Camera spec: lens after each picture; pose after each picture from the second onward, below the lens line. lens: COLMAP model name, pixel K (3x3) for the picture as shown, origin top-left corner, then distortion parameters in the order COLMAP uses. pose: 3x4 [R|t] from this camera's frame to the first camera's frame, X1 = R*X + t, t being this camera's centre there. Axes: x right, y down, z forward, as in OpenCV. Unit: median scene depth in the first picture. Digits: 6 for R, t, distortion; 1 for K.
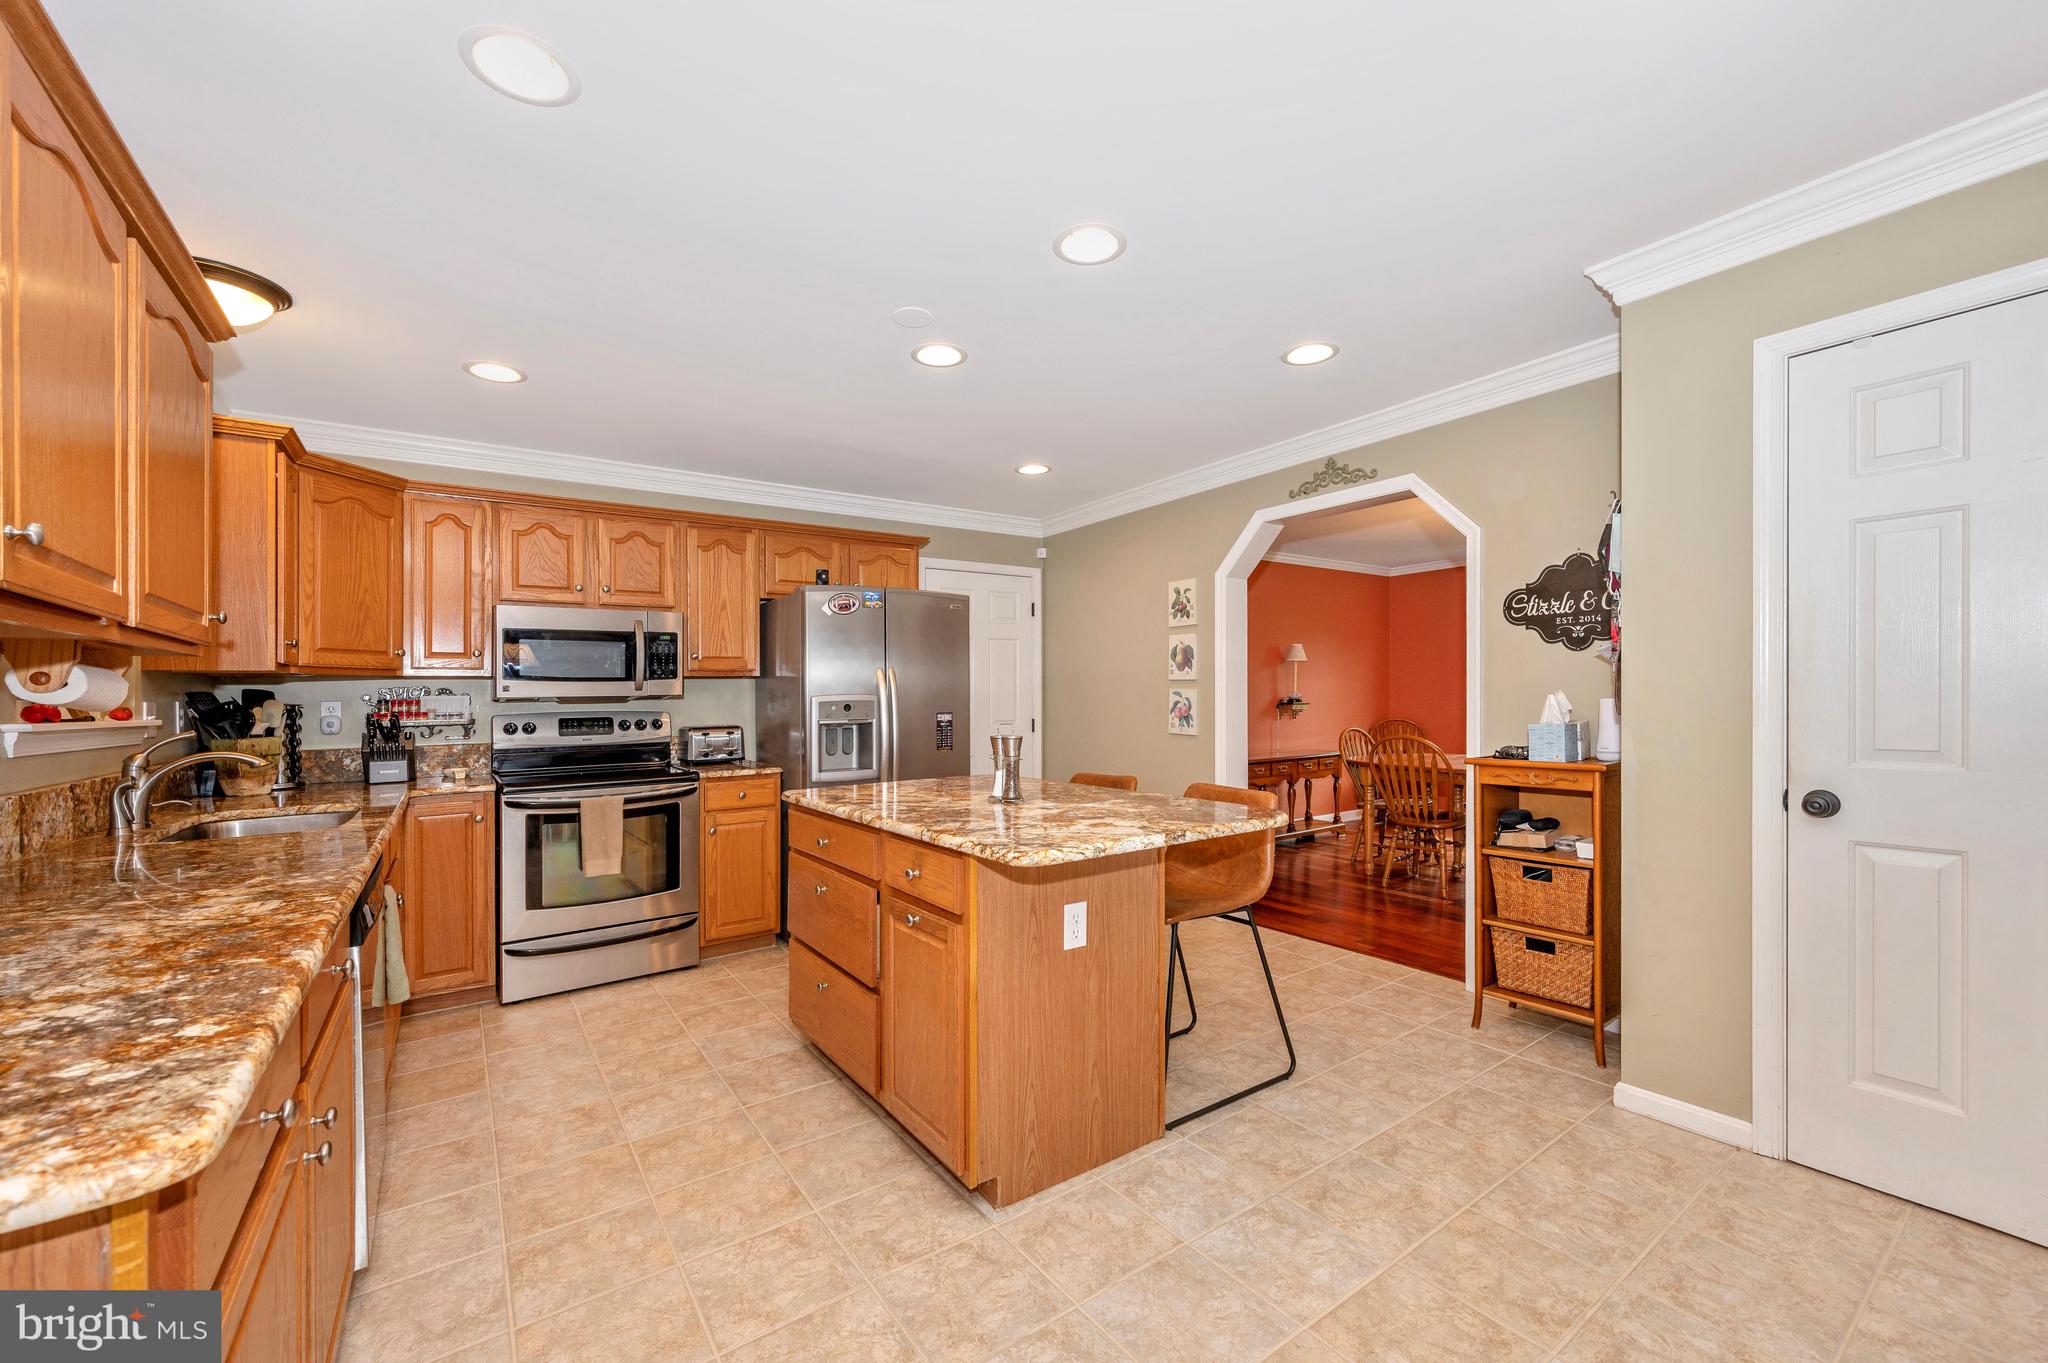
lens RADIAL K [[812.2, 0, 1034.8], [0, 812.2, 700.5], [0, 0, 1]] dist [-0.001446, -0.000089]
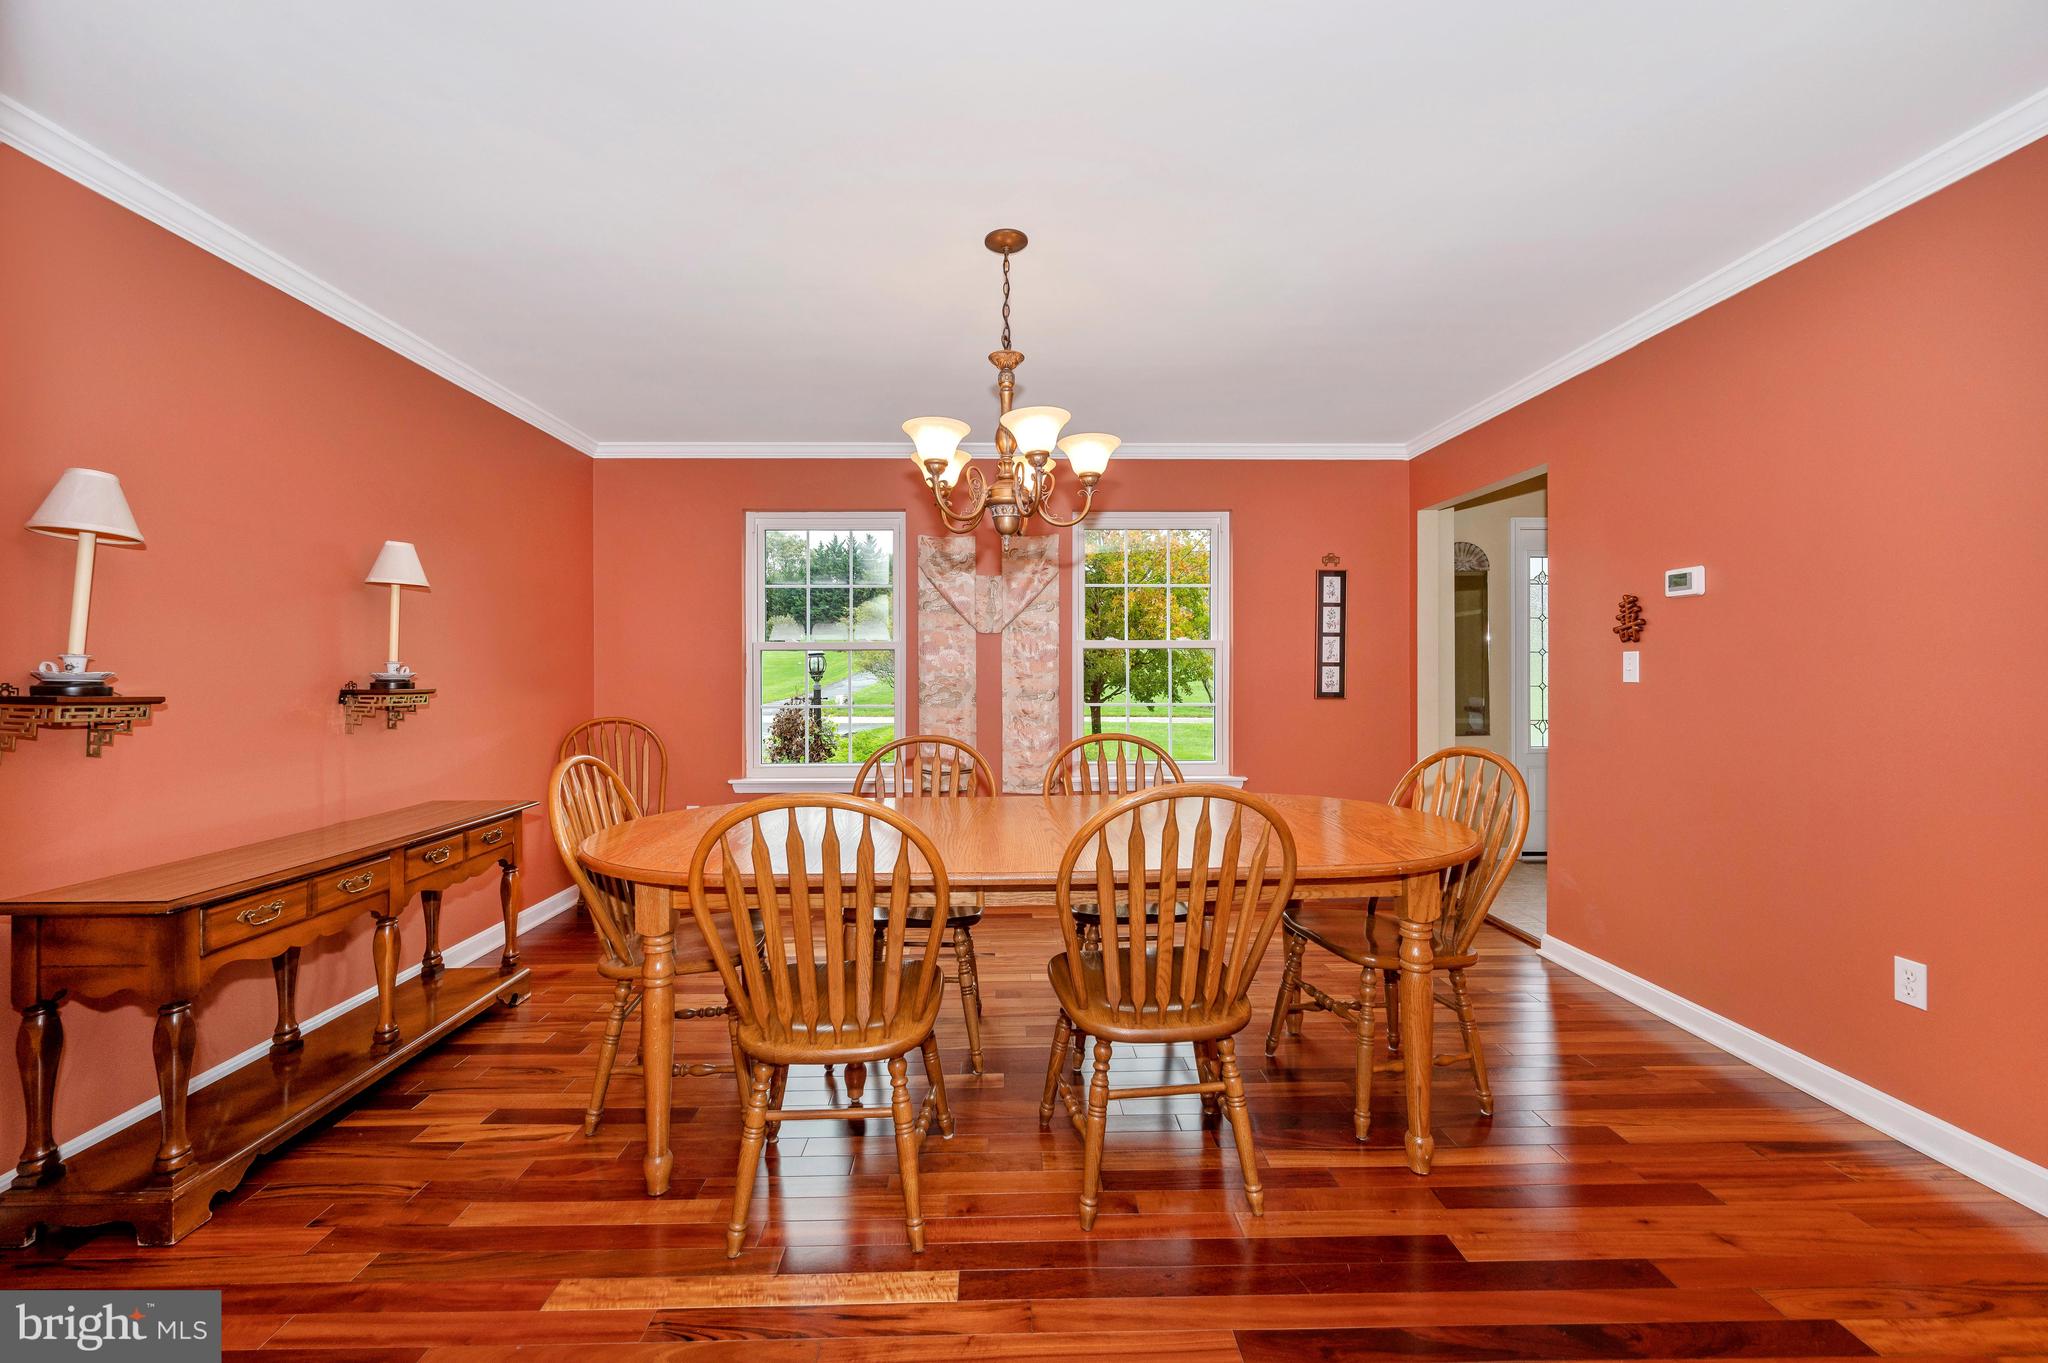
lens RADIAL K [[812.2, 0, 1017.5], [0, 812.2, 681.9], [0, 0, 1]] dist [-0.001446, -0.000089]
pose [[0.568135, -0.010880, 0.822864, 0.168619], [0.005792, 0.999941, 0.009223, -0.003871], [-0.822915, -0.000474, 0.568164, 0.522926]]
